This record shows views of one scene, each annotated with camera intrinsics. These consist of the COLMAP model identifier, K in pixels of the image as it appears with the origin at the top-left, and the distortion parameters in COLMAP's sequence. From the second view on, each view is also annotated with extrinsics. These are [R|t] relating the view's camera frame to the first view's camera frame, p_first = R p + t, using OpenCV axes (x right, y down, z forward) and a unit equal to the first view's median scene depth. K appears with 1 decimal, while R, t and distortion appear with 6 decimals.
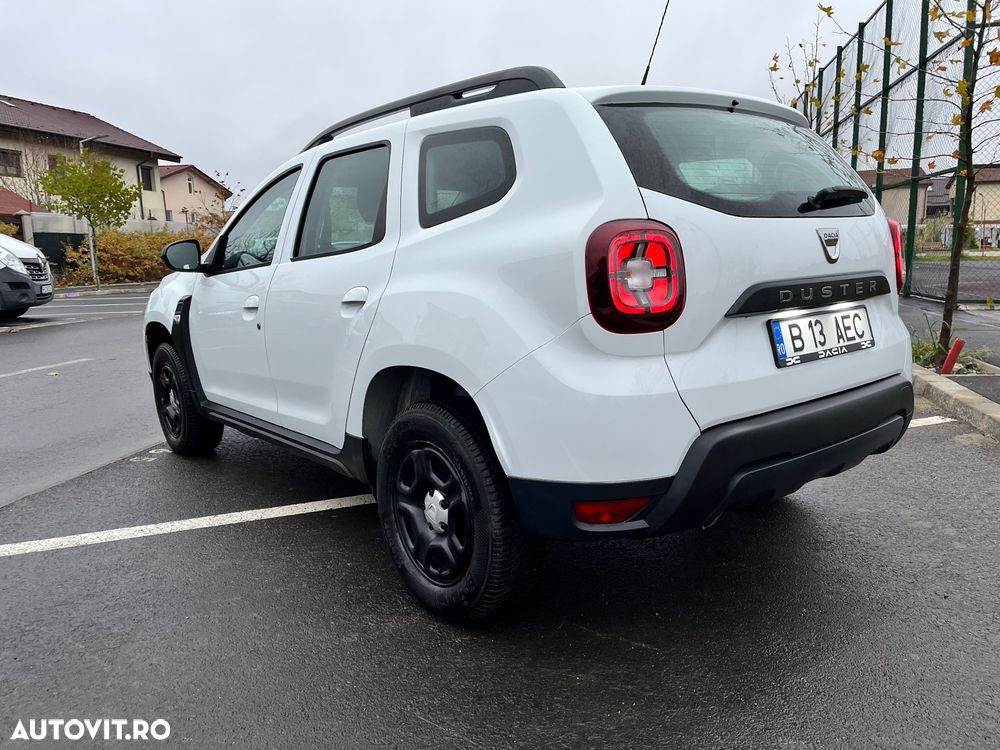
lens RADIAL K [[742.2, 0, 503.7], [0, 742.2, 372.5], [0, 0, 1]] dist [0.057029, -0.079105]
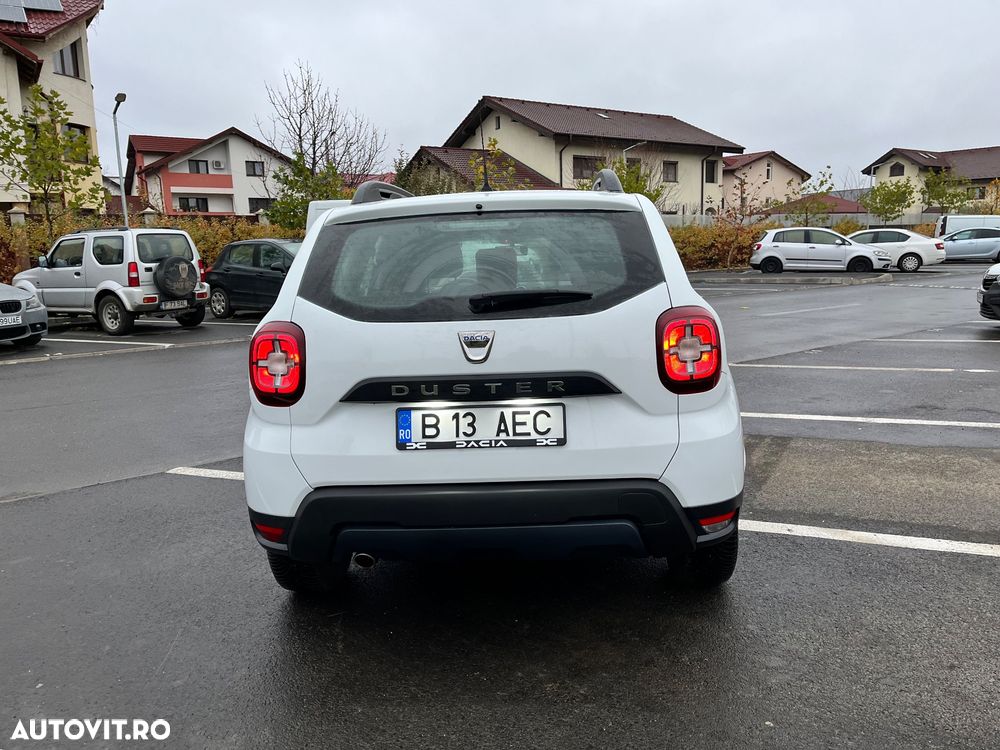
lens RADIAL K [[735.8, 0, 504.5], [0, 735.8, 372.4], [0, 0, 1]] dist [0.052664, -0.075912]
pose [[0.748431, 0.111209, -0.653822, 1.156461], [-0.096178, 0.993619, 0.058910, -0.197255], [0.656202, 0.018793, 0.754351, 0.219210]]
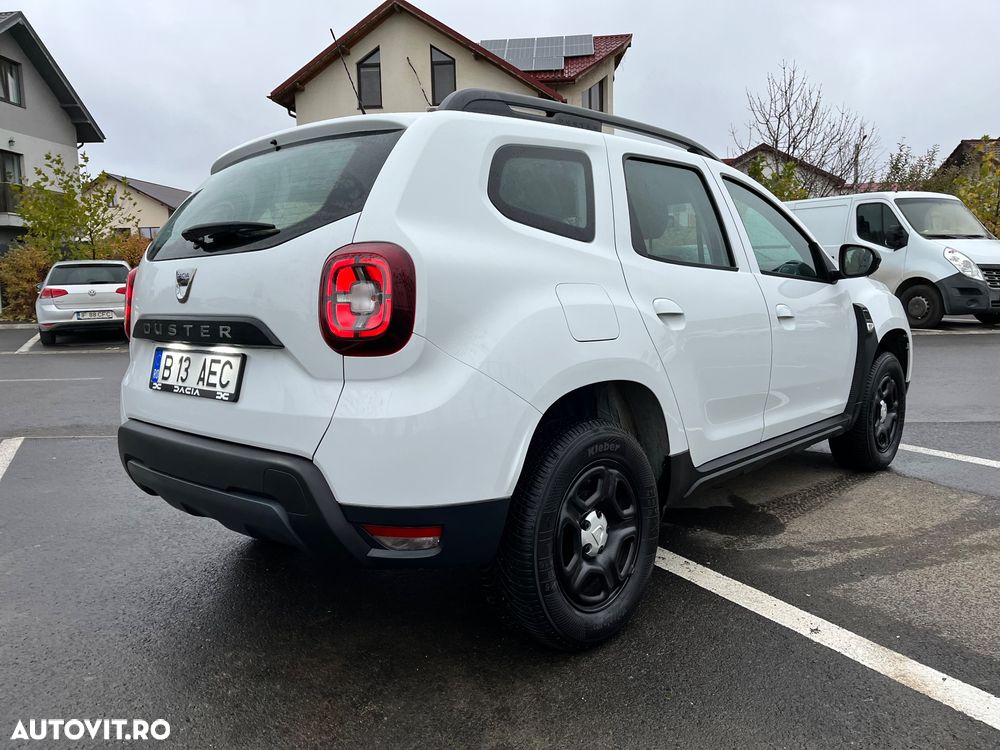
lens RADIAL K [[742.2, 0, 503.7], [0, 742.2, 372.5], [0, 0, 1]] dist [0.057029, -0.079105]
pose [[0.161784, 0.140380, -0.976790, 1.502537], [-0.139272, 0.983171, 0.118230, -0.232223], [0.976949, 0.116912, 0.178613, 1.243297]]
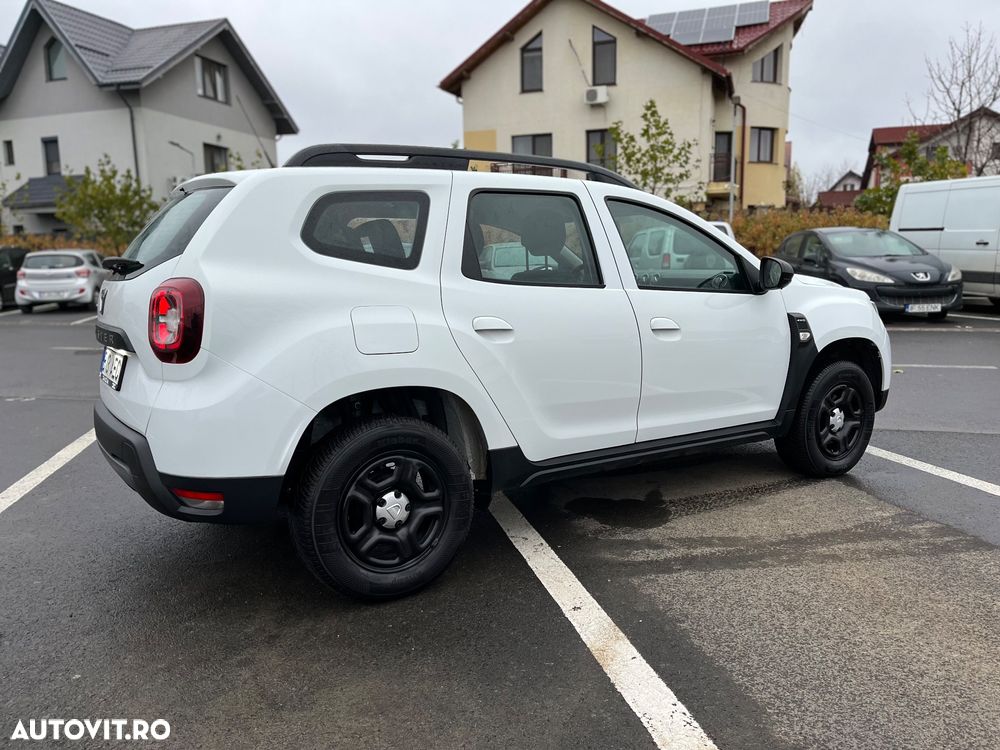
lens RADIAL K [[739.7, 0, 506.4], [0, 739.7, 374.9], [0, 0, 1]] dist [0.064405, -0.086841]
pose [[-0.072888, 0.173567, -0.982121, 1.733186], [-0.139915, 0.973222, 0.182379, -0.390160], [0.987477, 0.150707, -0.046652, 1.794709]]
